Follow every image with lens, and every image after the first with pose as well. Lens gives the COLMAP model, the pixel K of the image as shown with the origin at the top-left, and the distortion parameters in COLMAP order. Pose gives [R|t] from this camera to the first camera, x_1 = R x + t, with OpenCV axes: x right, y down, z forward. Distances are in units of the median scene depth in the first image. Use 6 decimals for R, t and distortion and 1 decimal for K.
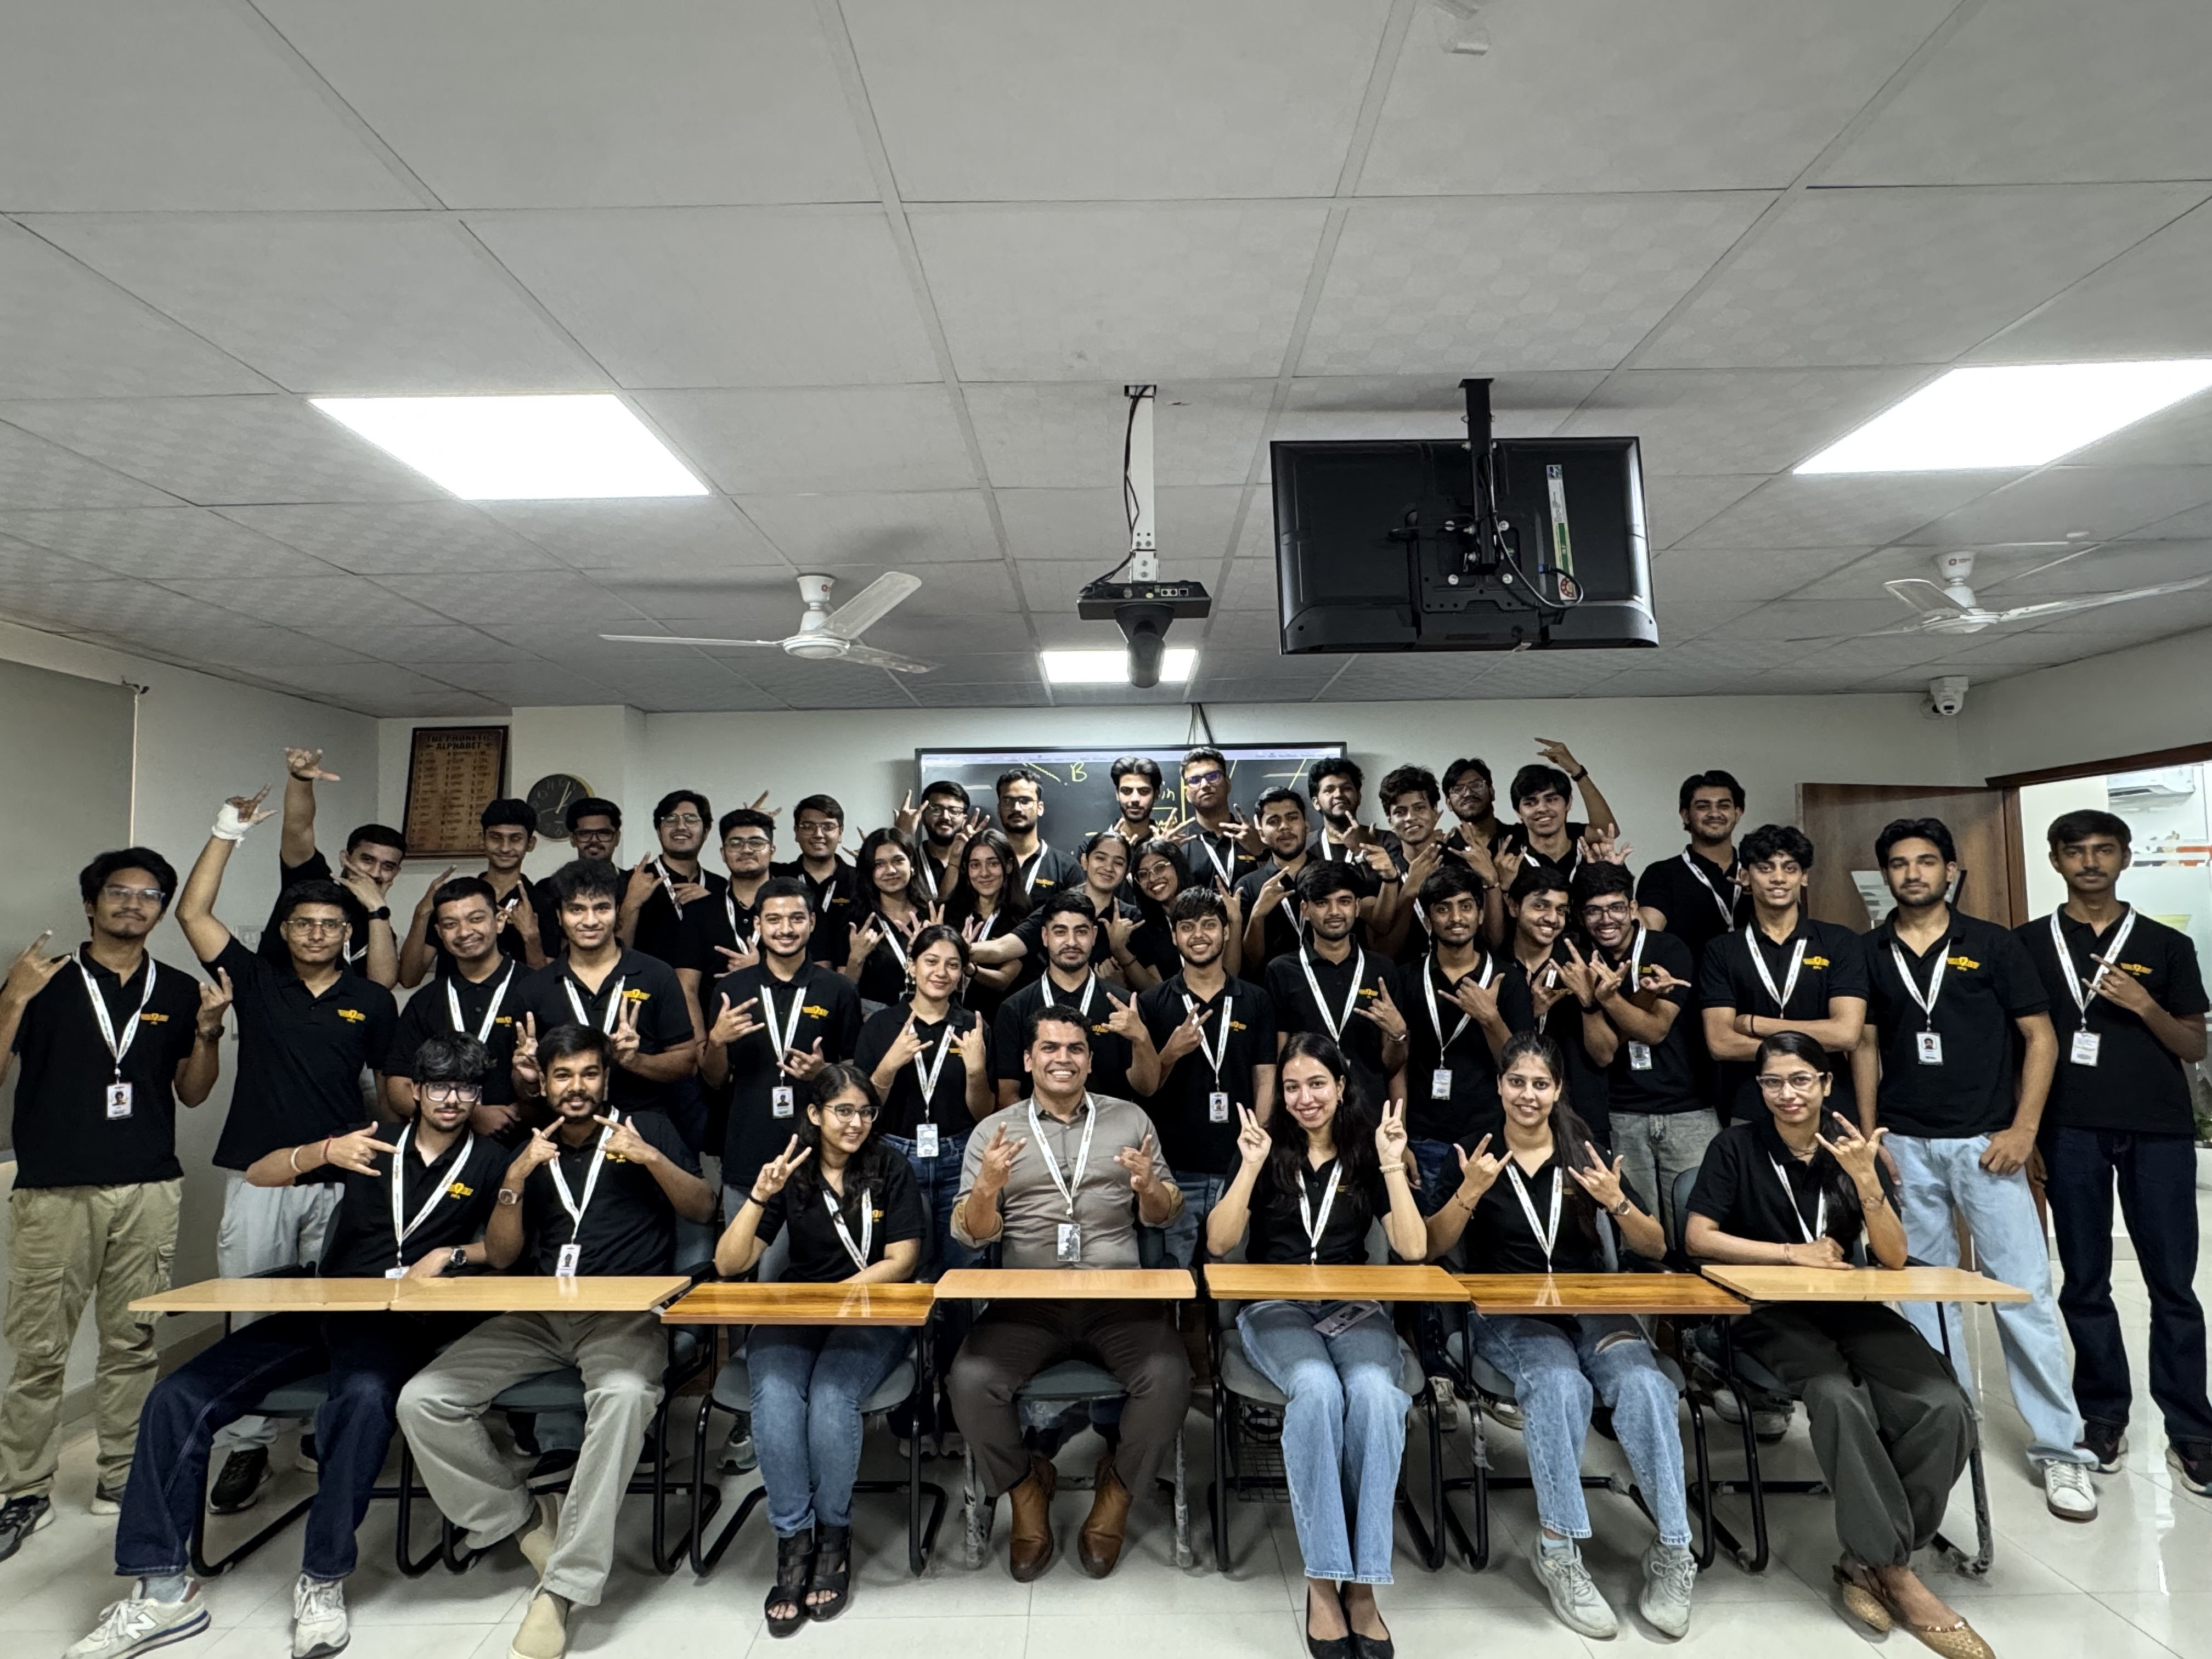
lens RADIAL K [[1254.9, 0, 1104.7], [0, 1254.9, 811.5], [0, 0, 1]] dist [-0.001556, 0.000090]
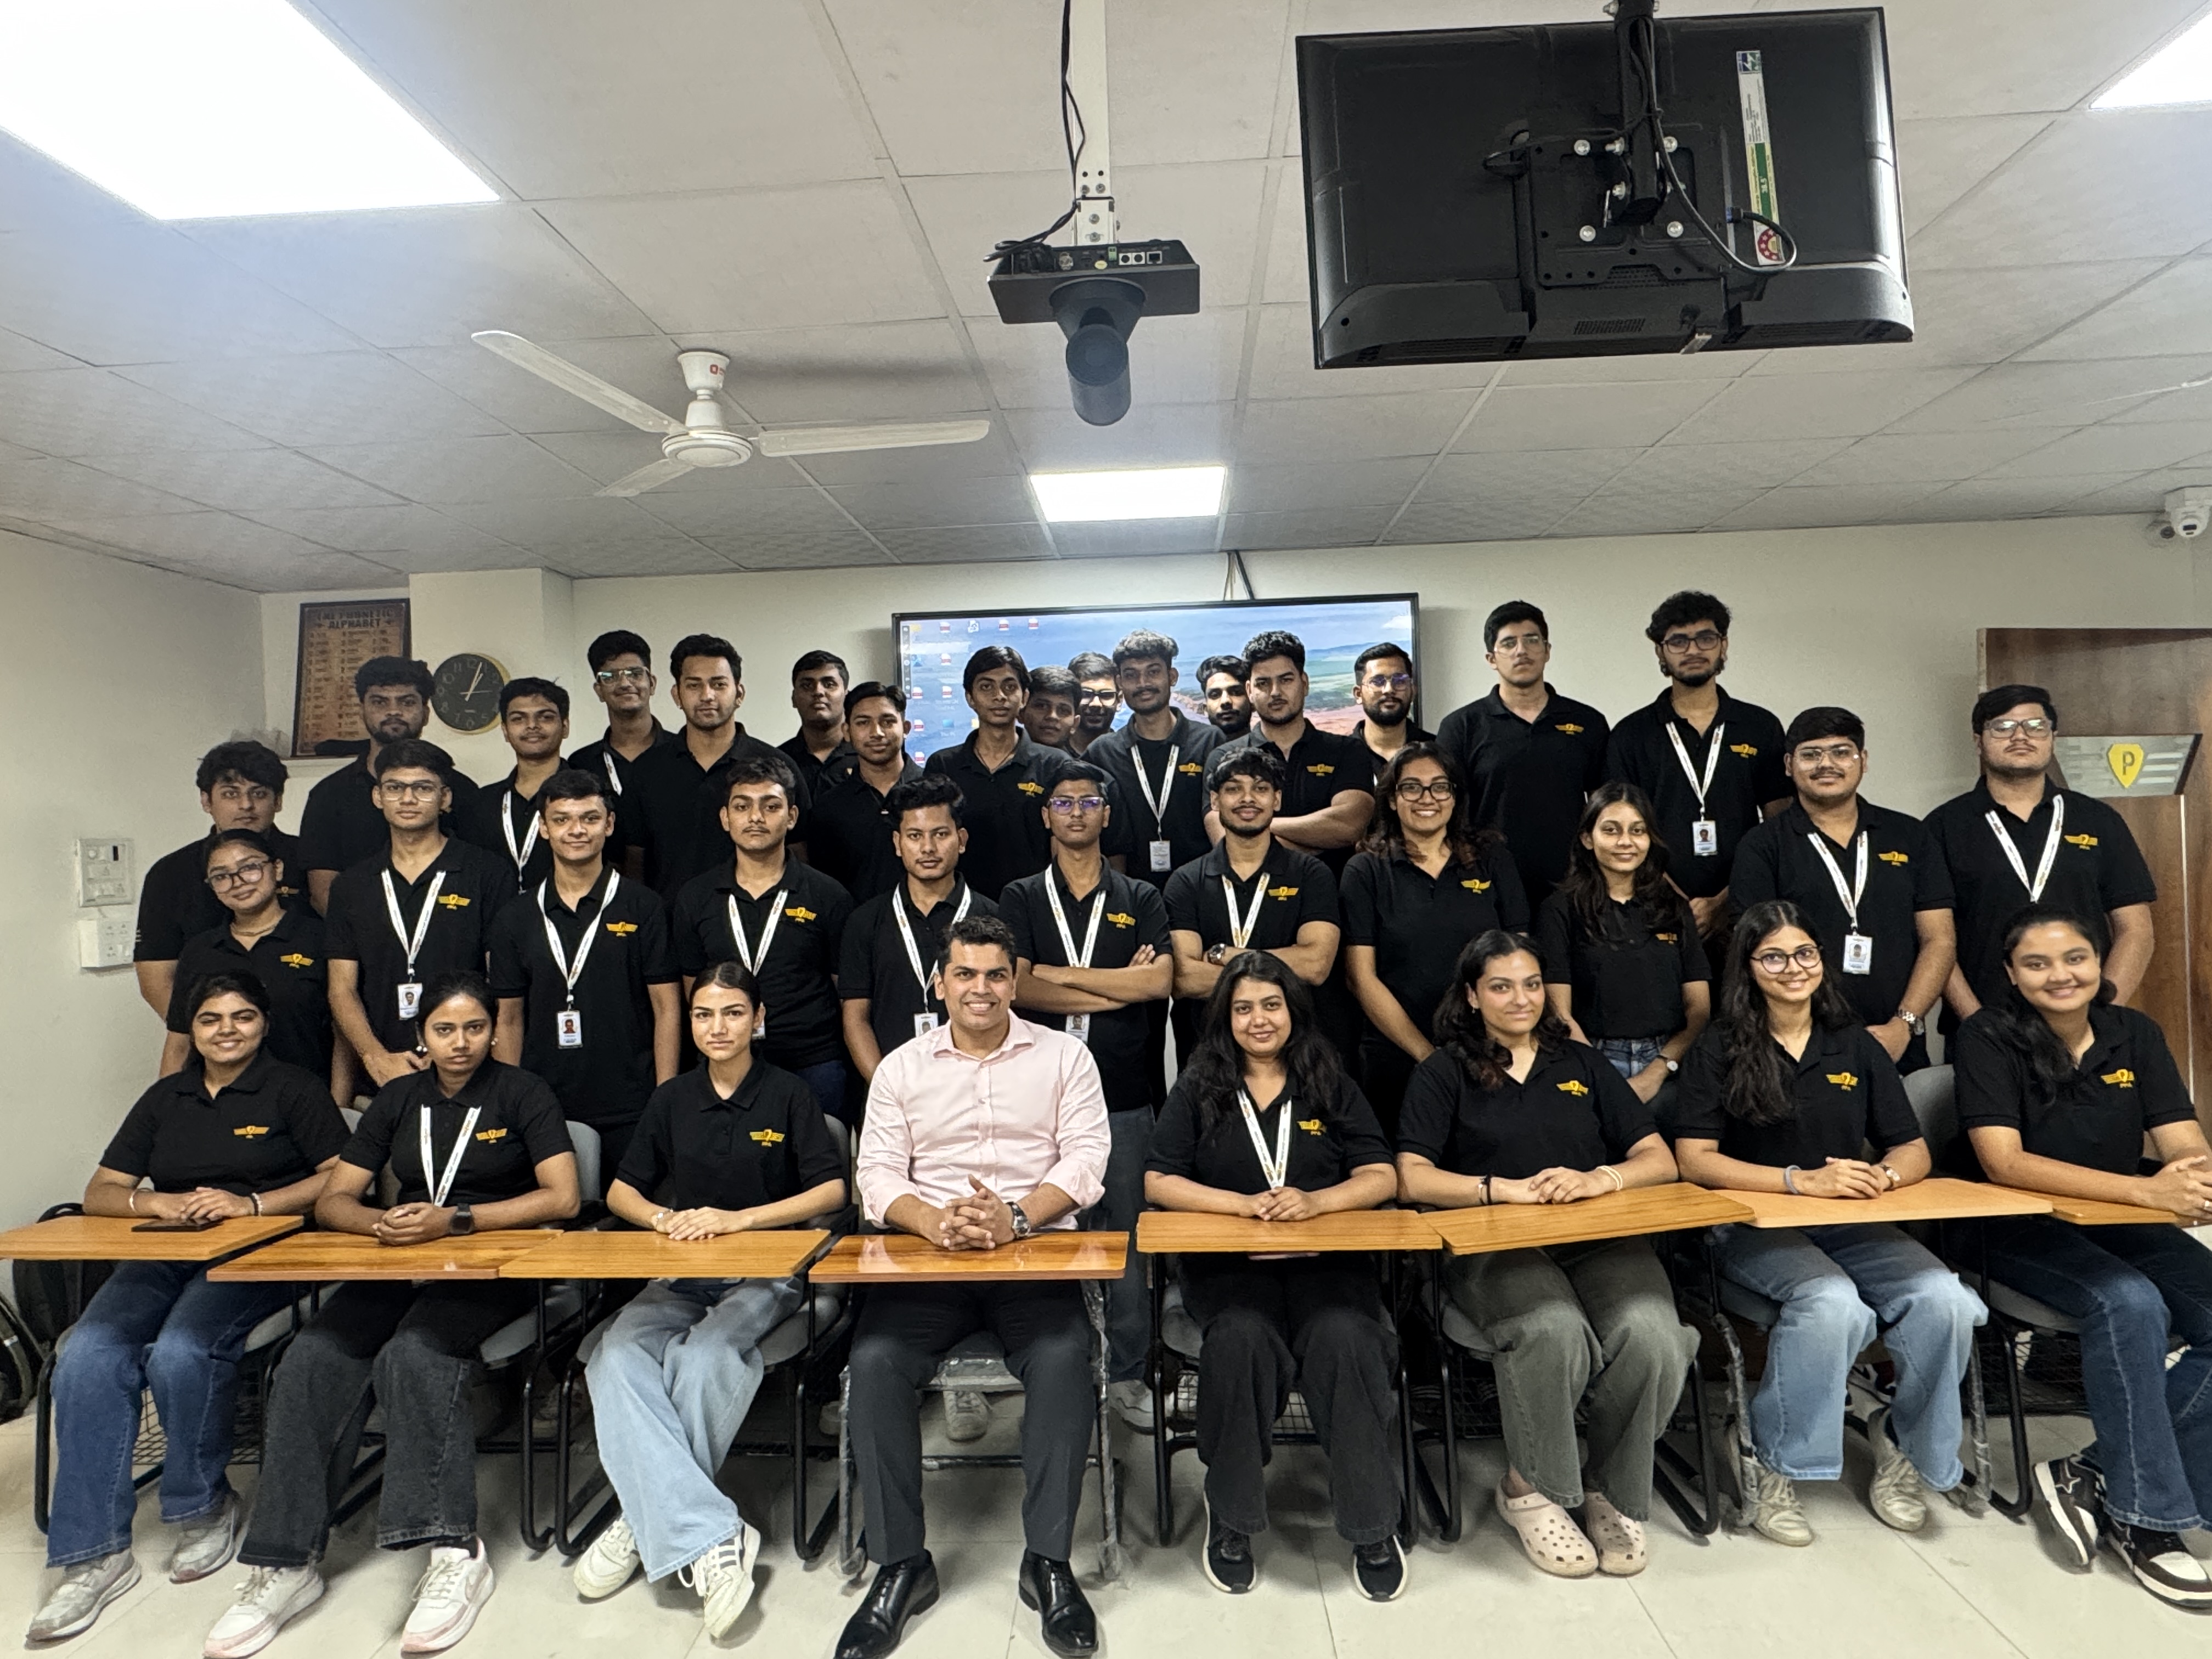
lens RADIAL K [[1348.9, 0, 1095.9], [0, 1348.9, 841.2], [0, 0, 1]] dist [-0.001235, -0.003016]
pose [[0.998790, -0.017480, -0.045977, 0.054462], [0.021730, 0.995369, 0.093642, 0.048195], [0.044127, -0.094527, 0.994544, 0.274218]]
